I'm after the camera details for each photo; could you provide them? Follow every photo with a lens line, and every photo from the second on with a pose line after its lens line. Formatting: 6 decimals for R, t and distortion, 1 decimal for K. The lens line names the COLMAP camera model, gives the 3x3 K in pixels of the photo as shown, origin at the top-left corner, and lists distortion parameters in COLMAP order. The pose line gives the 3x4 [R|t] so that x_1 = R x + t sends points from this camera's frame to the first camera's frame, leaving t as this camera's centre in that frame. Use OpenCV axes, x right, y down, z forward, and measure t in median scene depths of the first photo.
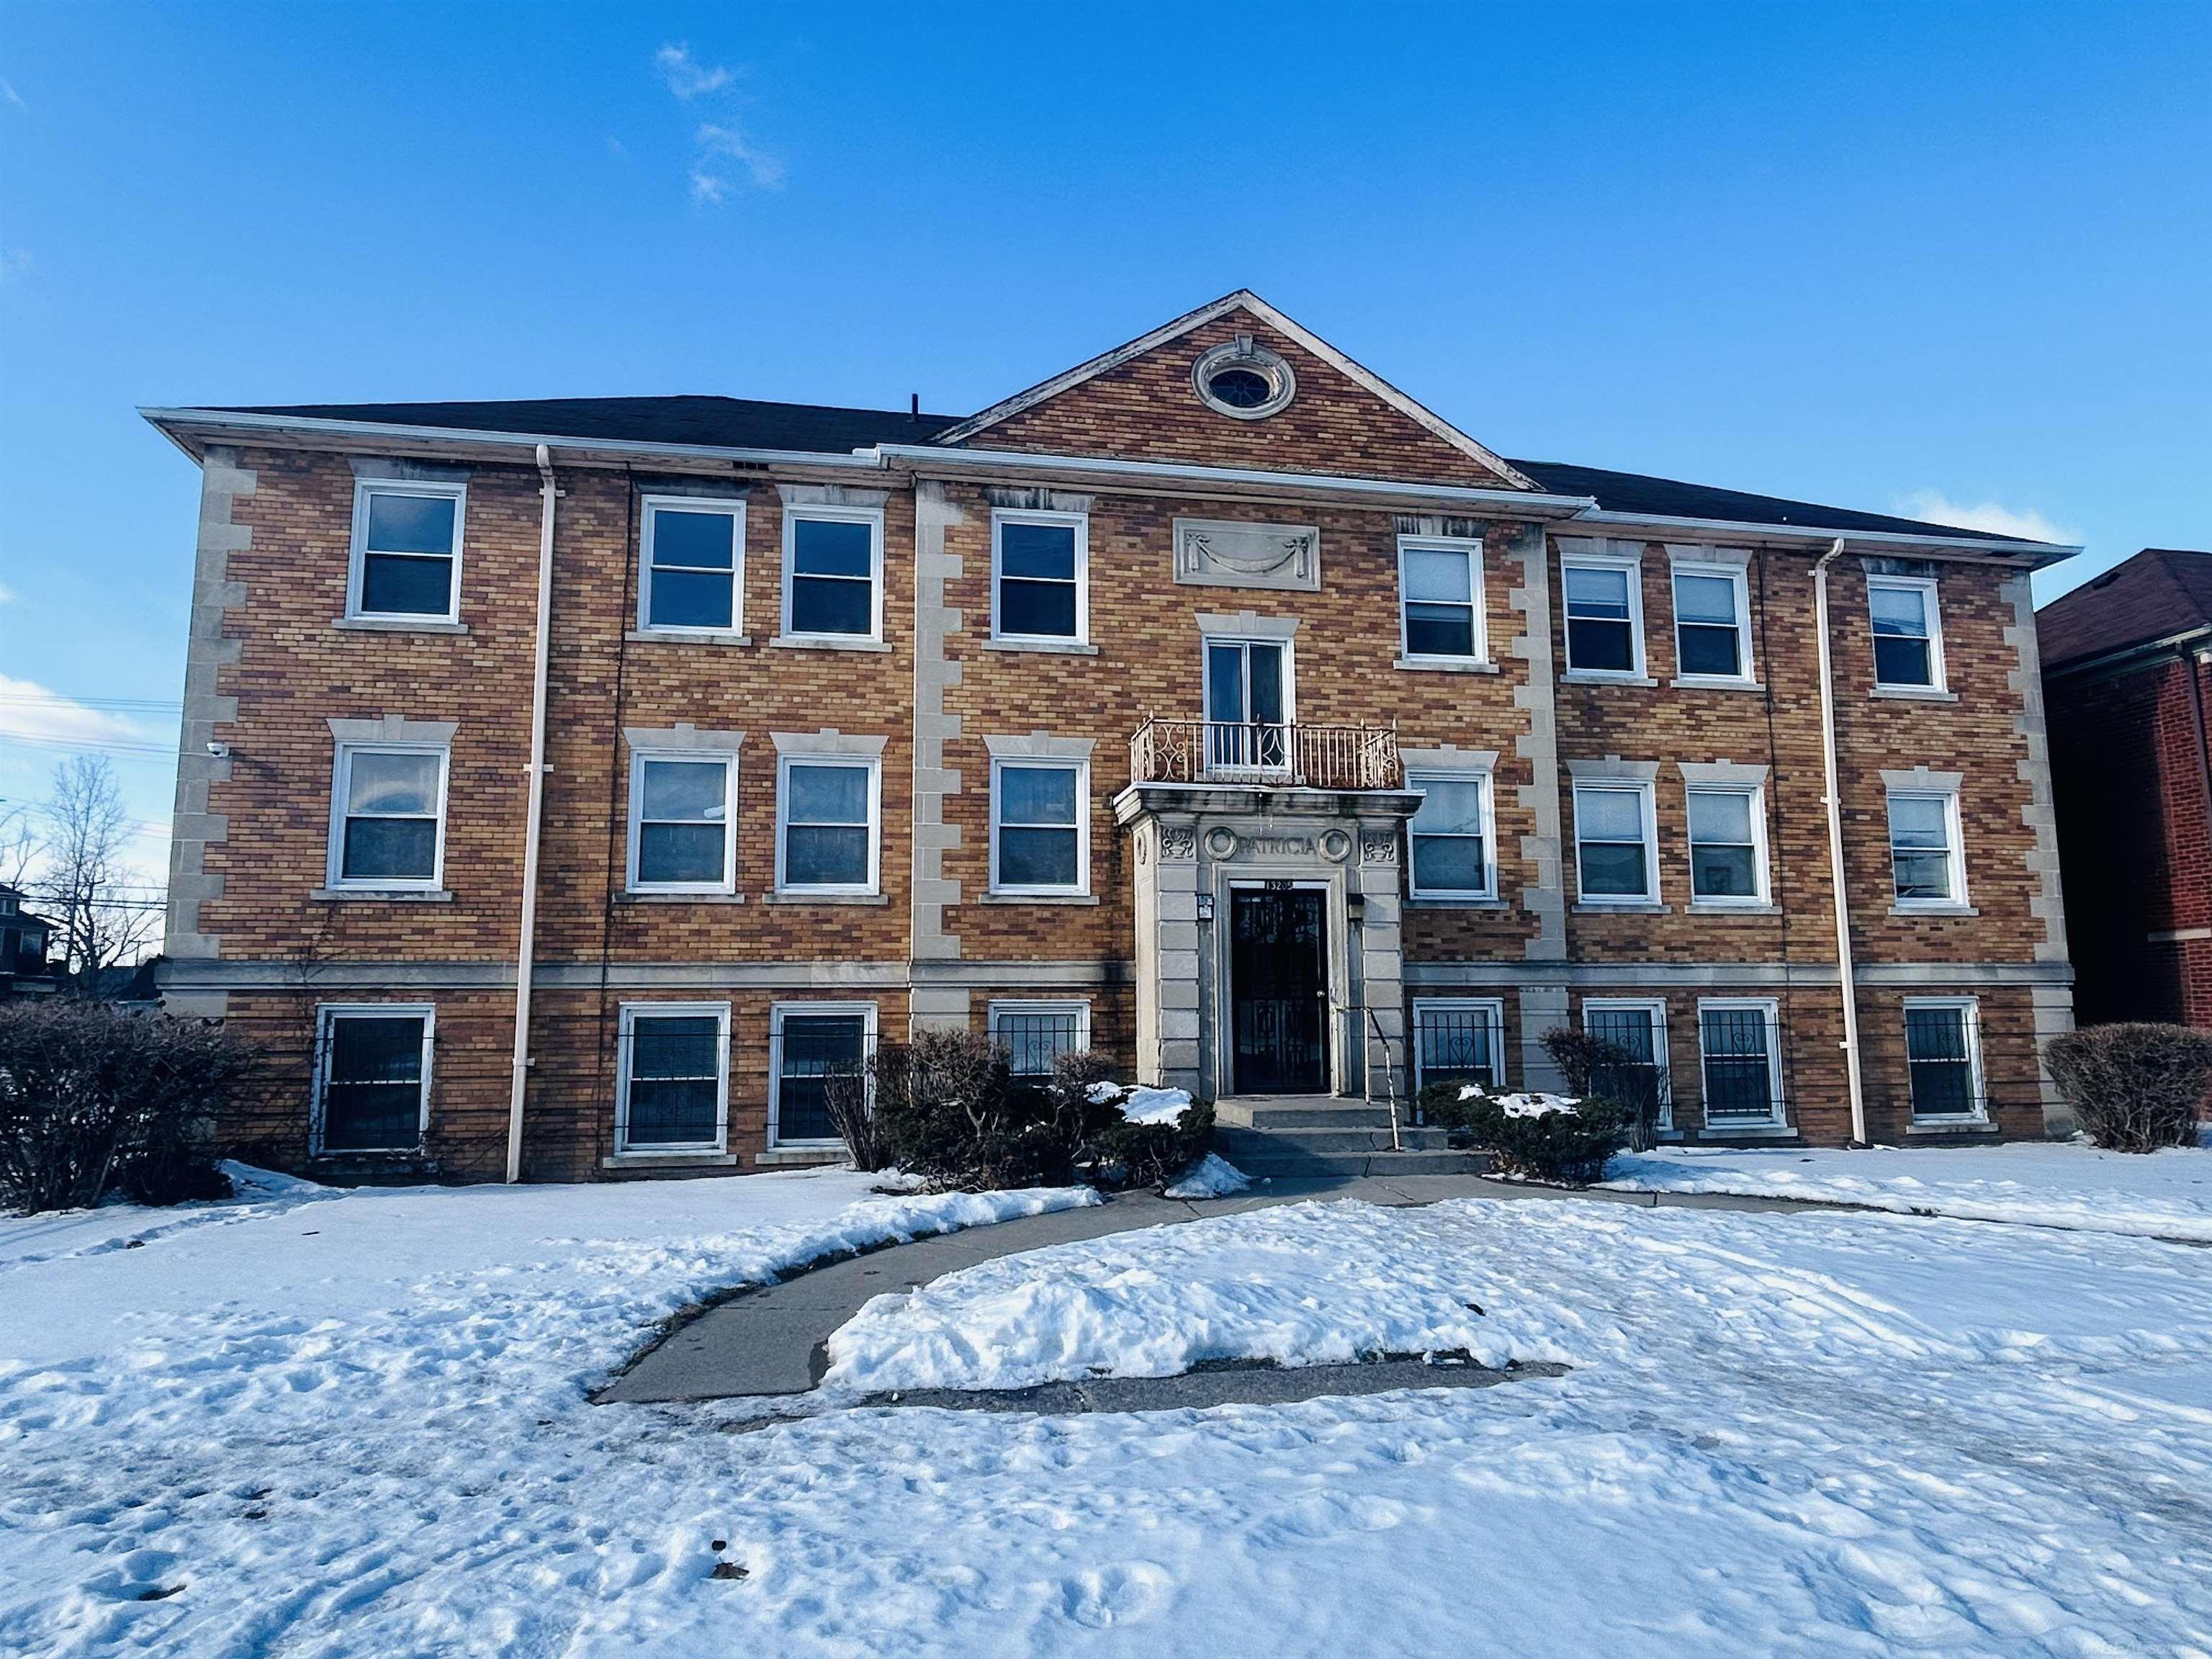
lens RADIAL K [[1372.8, 0, 1106.0], [0, 1372.8, 829.5], [0, 0, 1]] dist [0.025881, -0.052580]
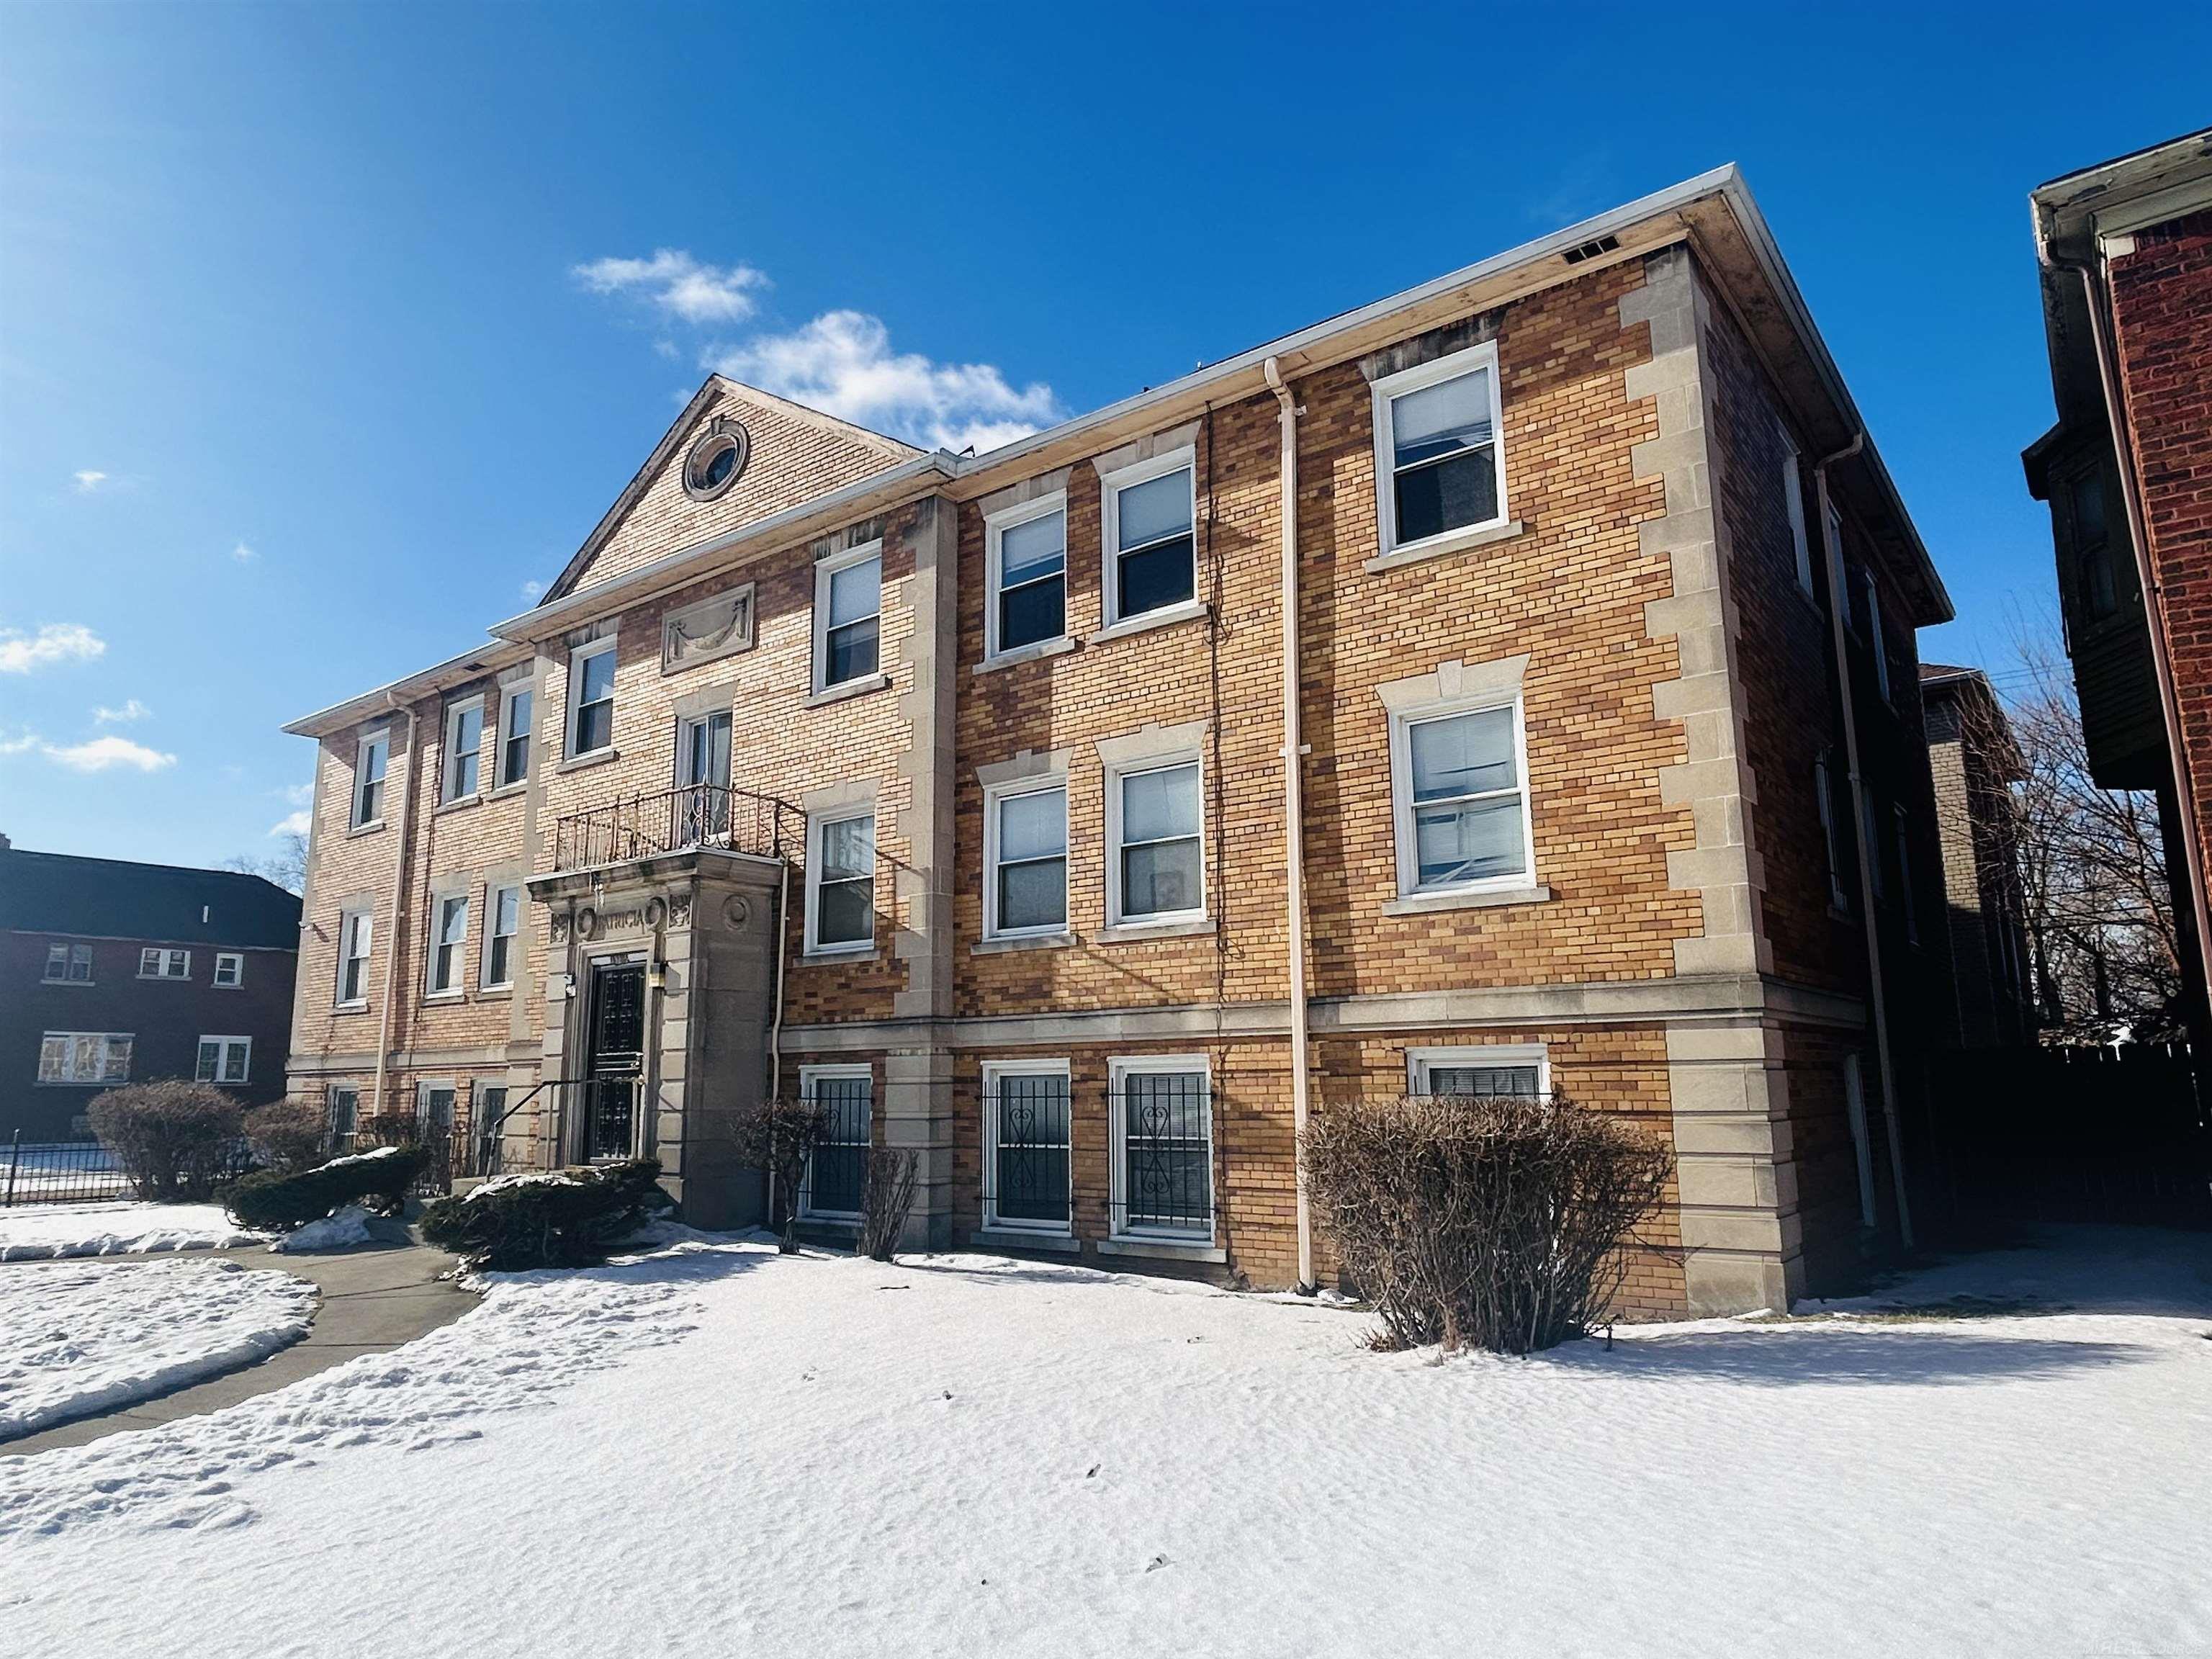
lens RADIAL K [[1372.8, 0, 1106.0], [0, 1372.8, 829.5], [0, 0, 1]] dist [0.025881, -0.052580]
pose [[0.654880, -0.140509, -0.742556, 1.073930], [0.112879, 0.989728, -0.087728, 0.071858], [0.747255, -0.026368, 0.664014, 0.561370]]
